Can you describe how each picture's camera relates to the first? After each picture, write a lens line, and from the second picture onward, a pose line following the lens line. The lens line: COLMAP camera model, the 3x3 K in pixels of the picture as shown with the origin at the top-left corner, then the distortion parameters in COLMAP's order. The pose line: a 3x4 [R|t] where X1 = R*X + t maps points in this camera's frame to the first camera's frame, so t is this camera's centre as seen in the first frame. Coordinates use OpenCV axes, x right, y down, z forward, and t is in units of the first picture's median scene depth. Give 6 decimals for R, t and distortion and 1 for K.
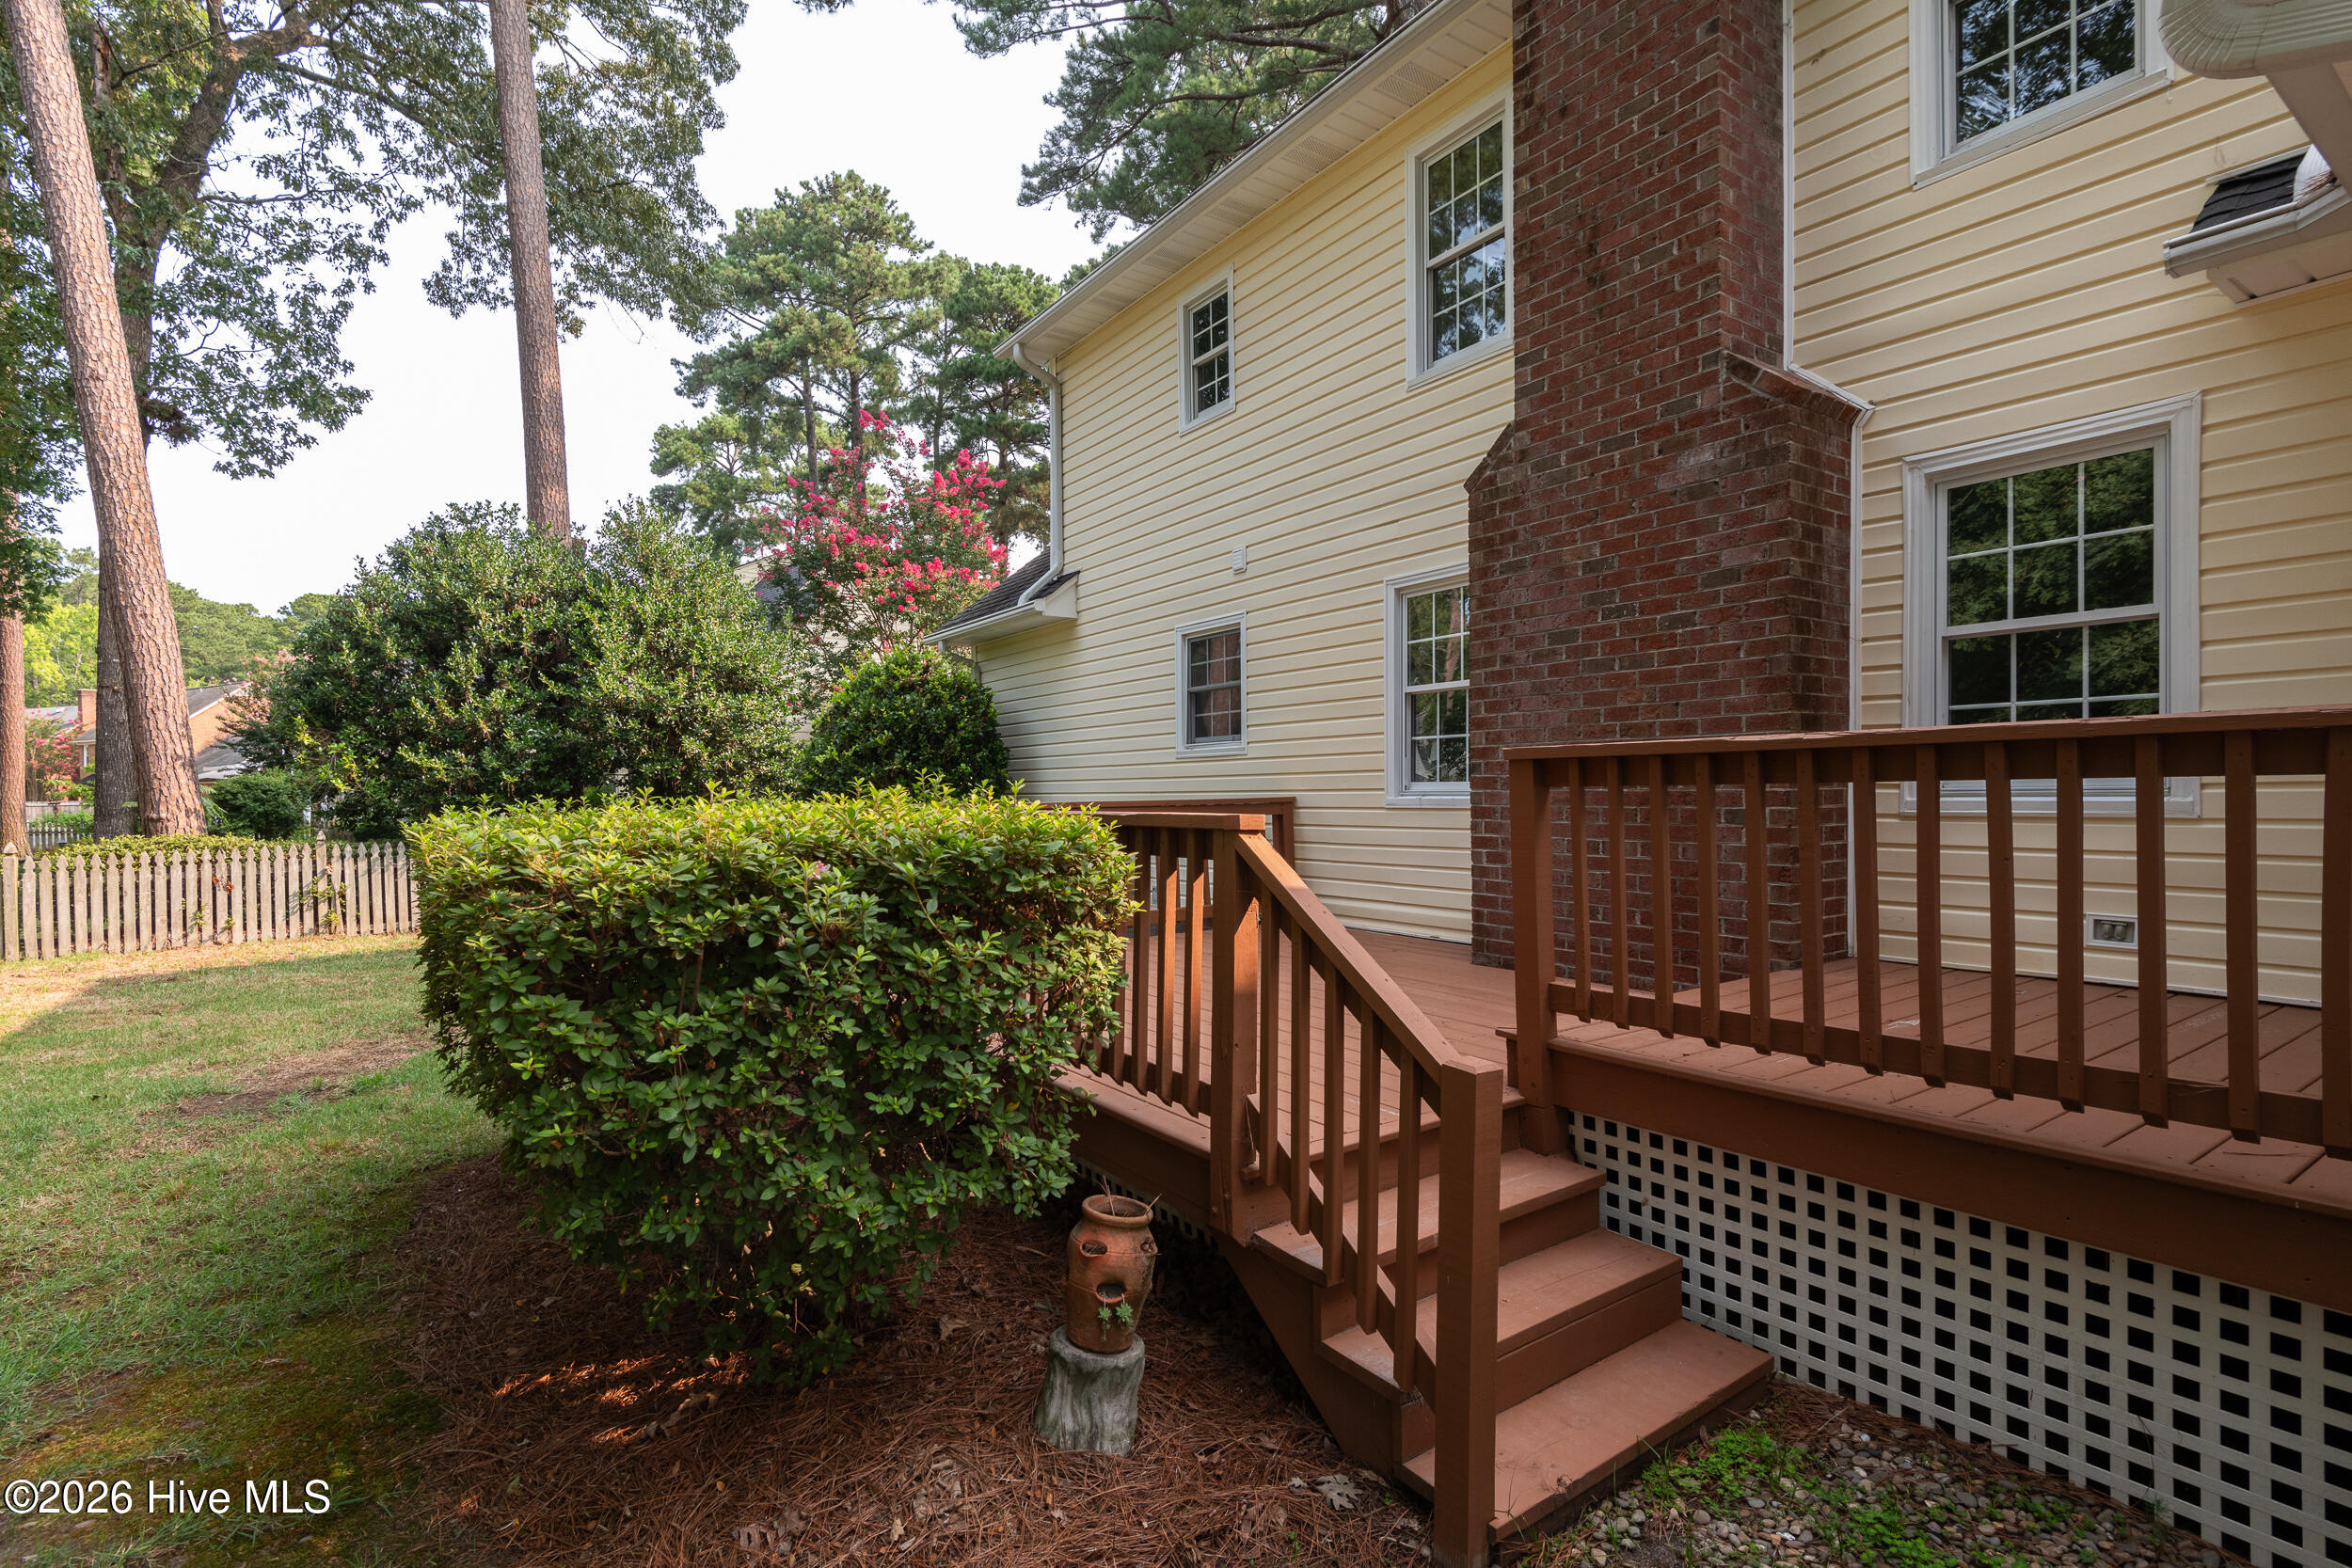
lens RADIAL K [[1110.1, 0, 1229.8], [0, 1110.1, 806.3], [0, 0, 1]] dist [0.008250, -0.003880]
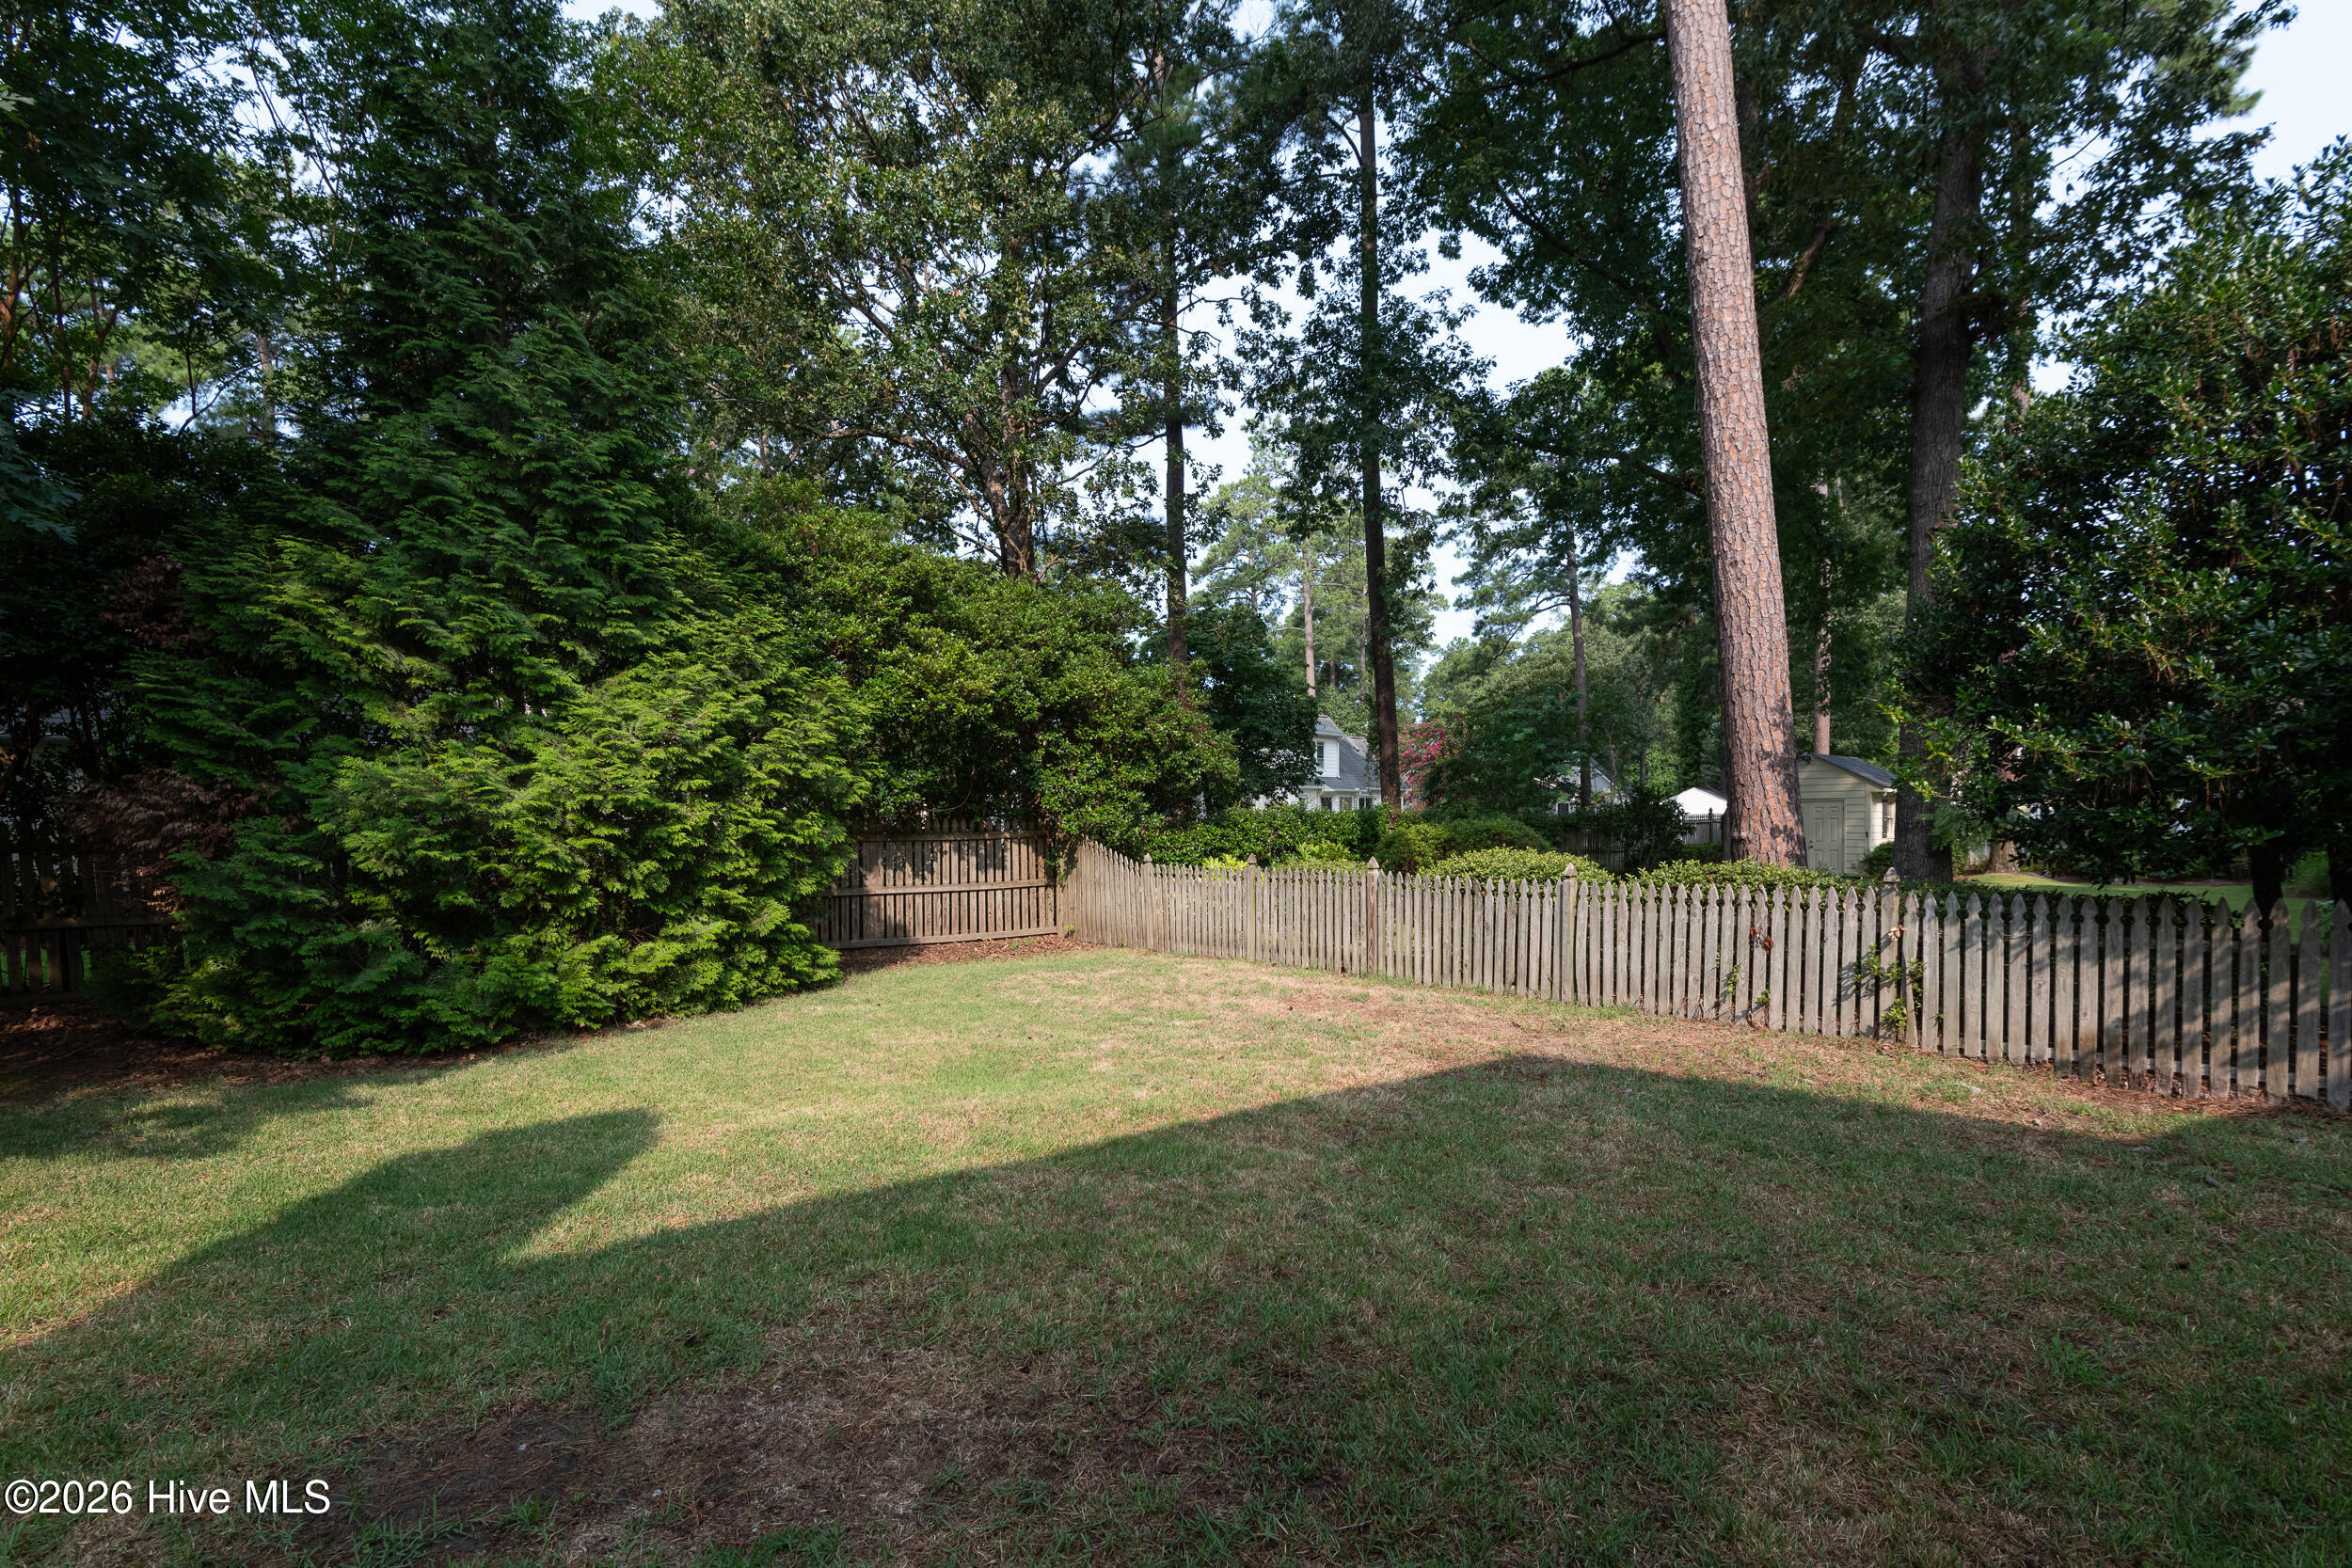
lens RADIAL K [[1110.1, 0, 1238.5], [0, 1110.1, 865.3], [0, 0, 1]] dist [0.008250, -0.003880]
pose [[-0.004604, 0.056122, -0.998413, -0.192917], [-0.008205, 0.998388, 0.056159, -0.008489], [0.999956, 0.008451, -0.004136, 0.577724]]
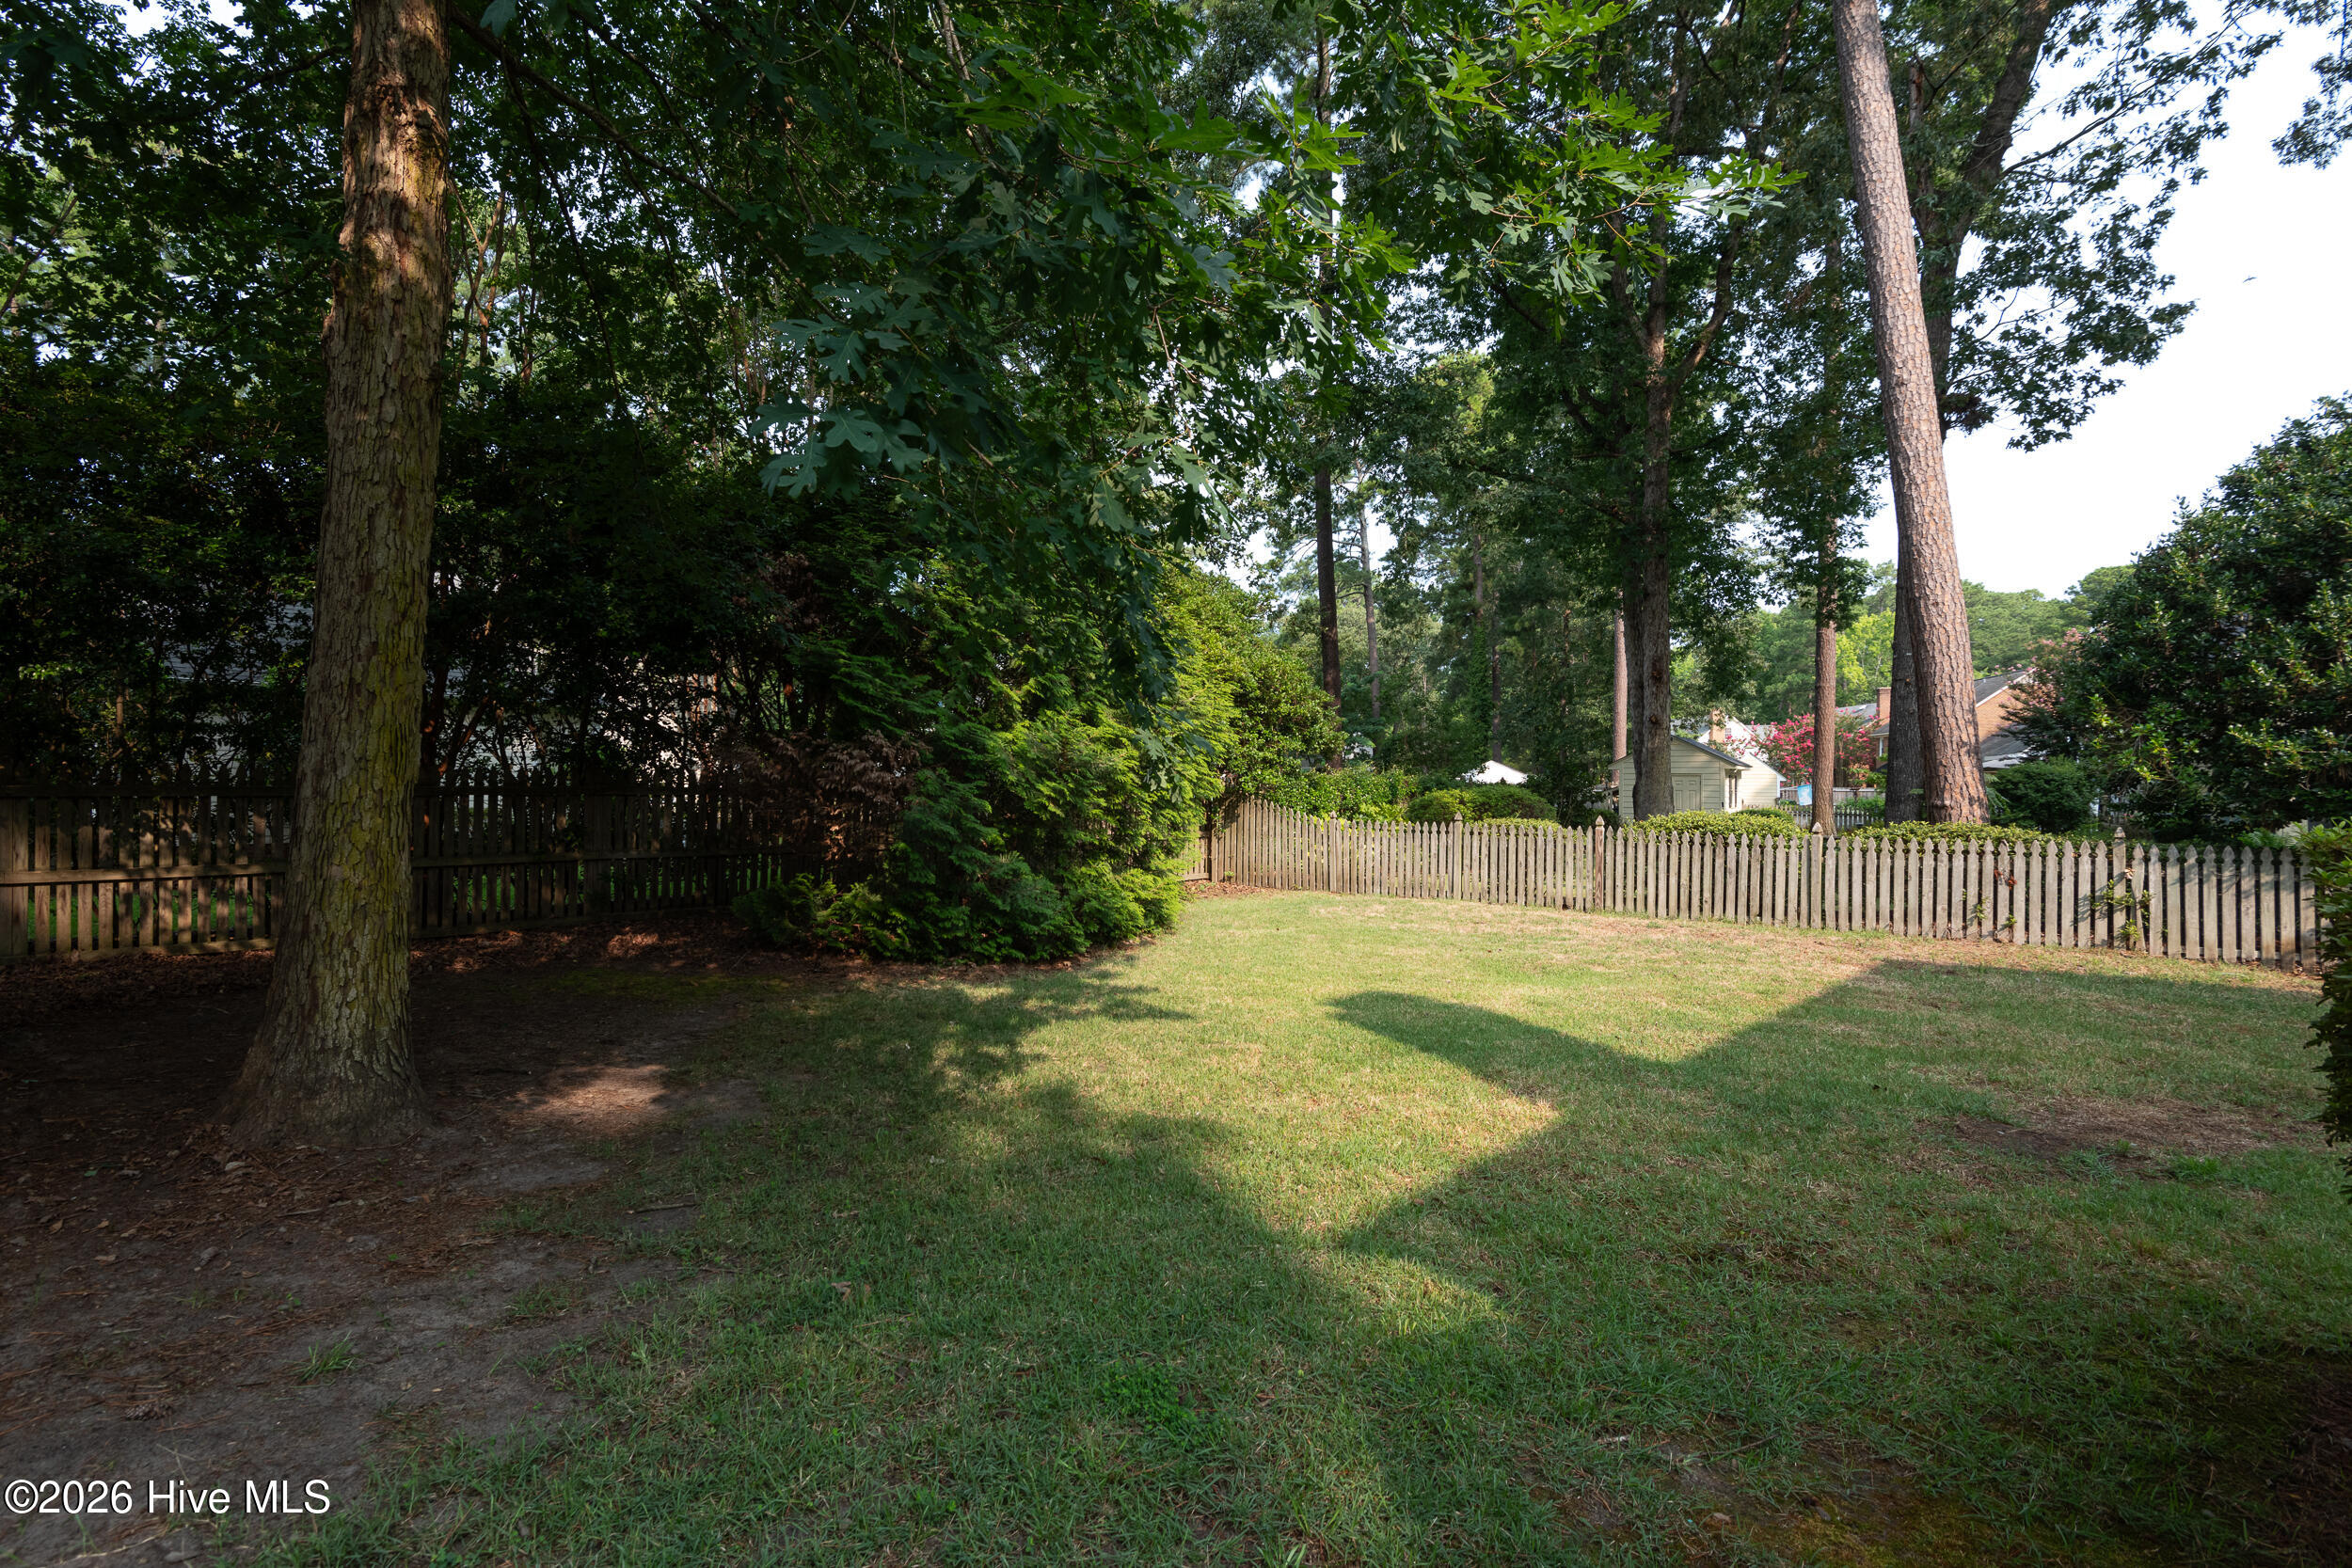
lens RADIAL K [[1110.1, 0, 1027.2], [0, 1110.1, 773.2], [0, 0, 1]] dist [0.008250, -0.003880]
pose [[0.118403, 0.007715, -0.992936, -0.059086], [-0.028578, 0.999582, 0.004359, 0.000811], [0.992554, 0.027860, 0.118574, 0.059148]]
